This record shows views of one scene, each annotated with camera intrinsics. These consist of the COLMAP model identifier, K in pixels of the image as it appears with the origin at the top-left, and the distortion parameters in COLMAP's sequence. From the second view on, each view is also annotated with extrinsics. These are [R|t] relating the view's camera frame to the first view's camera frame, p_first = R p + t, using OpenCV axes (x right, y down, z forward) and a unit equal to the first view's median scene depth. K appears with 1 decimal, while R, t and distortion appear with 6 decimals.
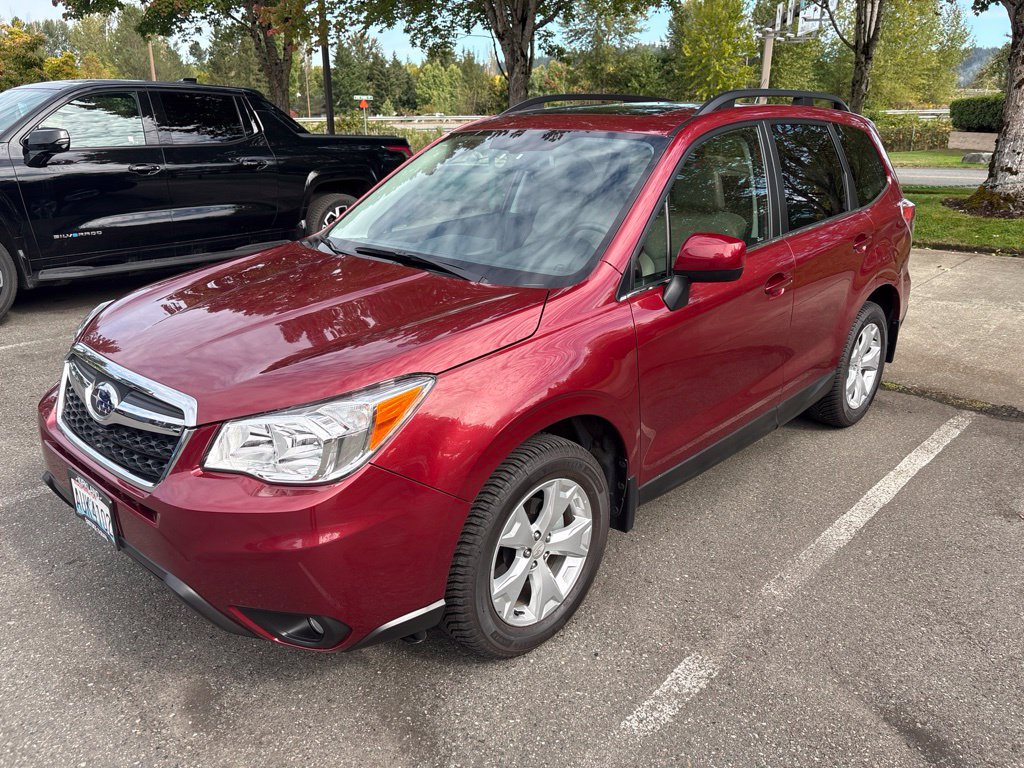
lens RADIAL K [[775.4, 0, 506.8], [0, 775.4, 380.8], [0, 0, 1]] dist [0.054671, -0.052680]
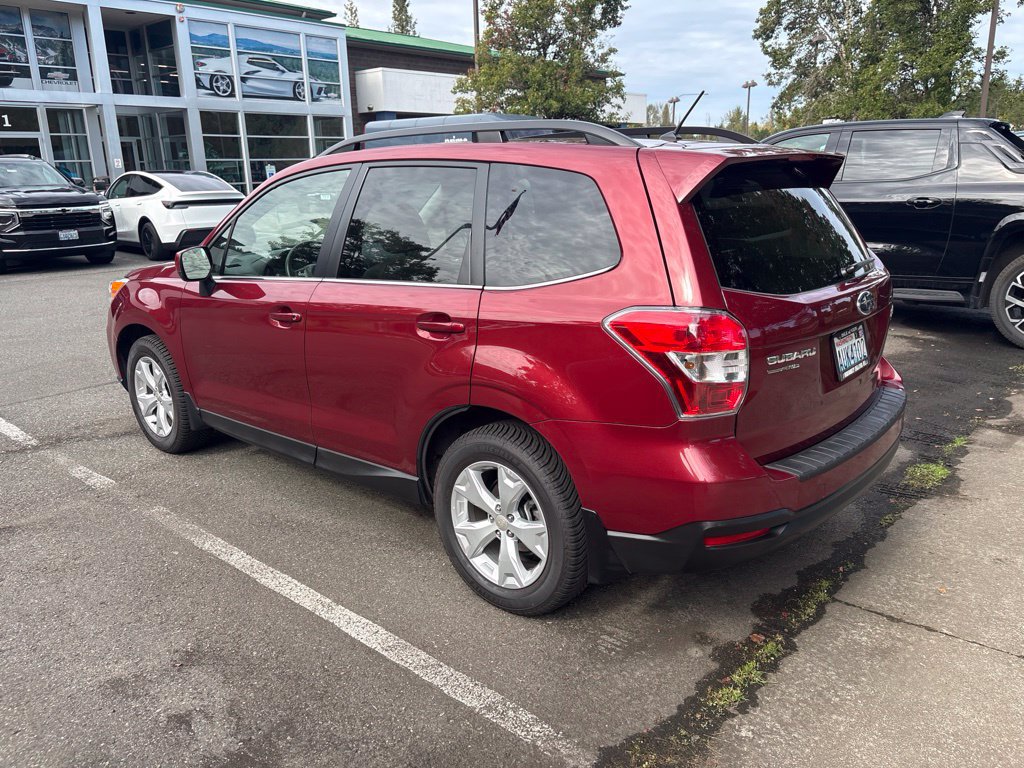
lens RADIAL K [[775.4, 0, 506.8], [0, 775.4, 380.8], [0, 0, 1]] dist [0.054671, -0.052680]
pose [[0.031057, 0.261024, -0.964832, 1.598300], [-0.297029, 0.924100, 0.240444, -0.439745], [0.954363, 0.279115, 0.106232, 1.368527]]
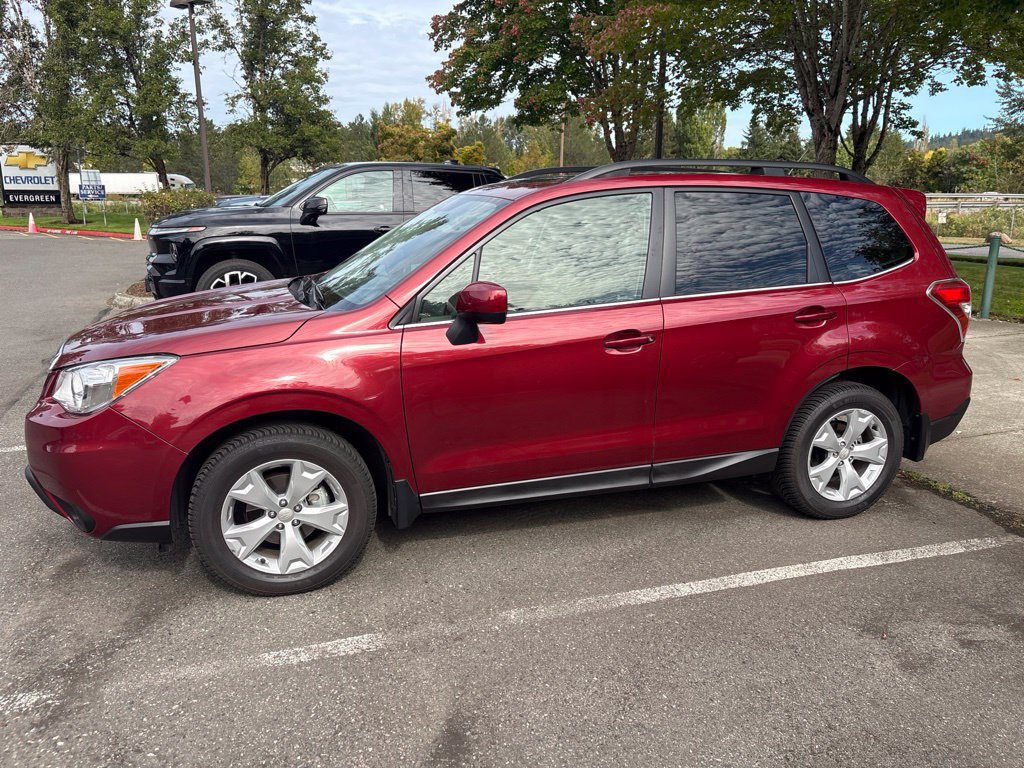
lens RADIAL K [[776.5, 0, 507.9], [0, 776.5, 385.9], [0, 0, 1]] dist [0.053945, -0.051061]
pose [[0.878092, 0.120896, -0.462968, 0.785949], [-0.160628, 0.985885, -0.047210, 0.012764], [0.450726, 0.115820, 0.885117, 0.024210]]
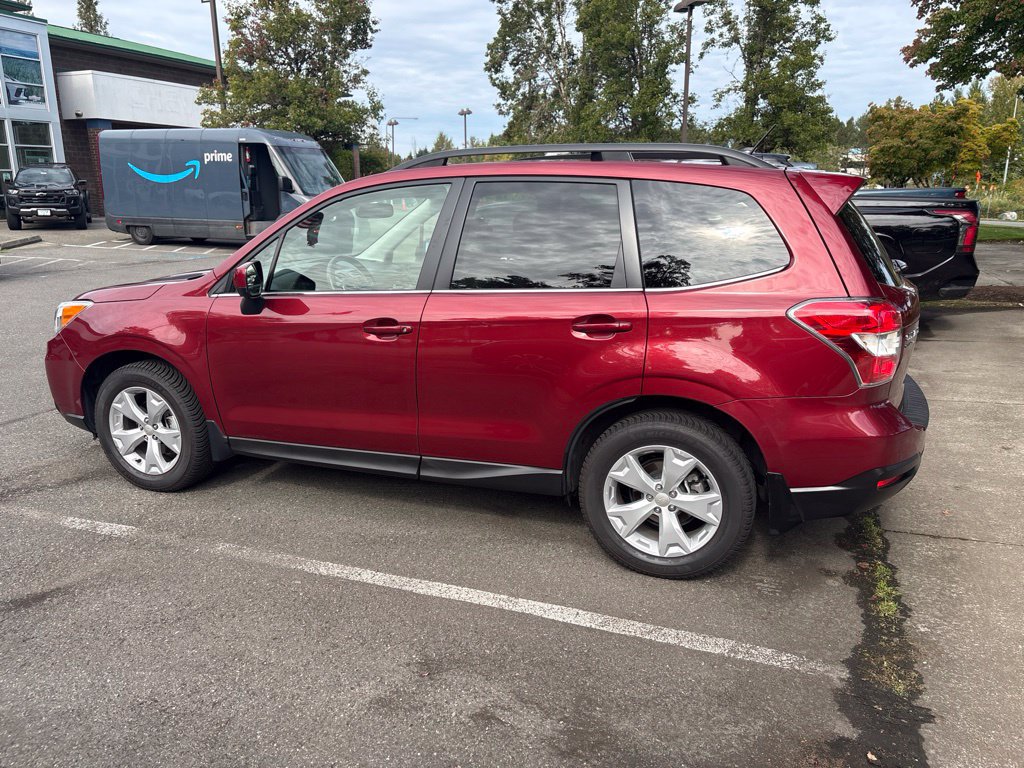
lens RADIAL K [[776.5, 0, 507.9], [0, 776.5, 385.9], [0, 0, 1]] dist [0.053945, -0.051061]
pose [[0.382340, 0.227654, -0.895539, 1.565174], [-0.290614, 0.949620, 0.117328, -0.251743], [0.877132, 0.215397, 0.429237, 0.808043]]
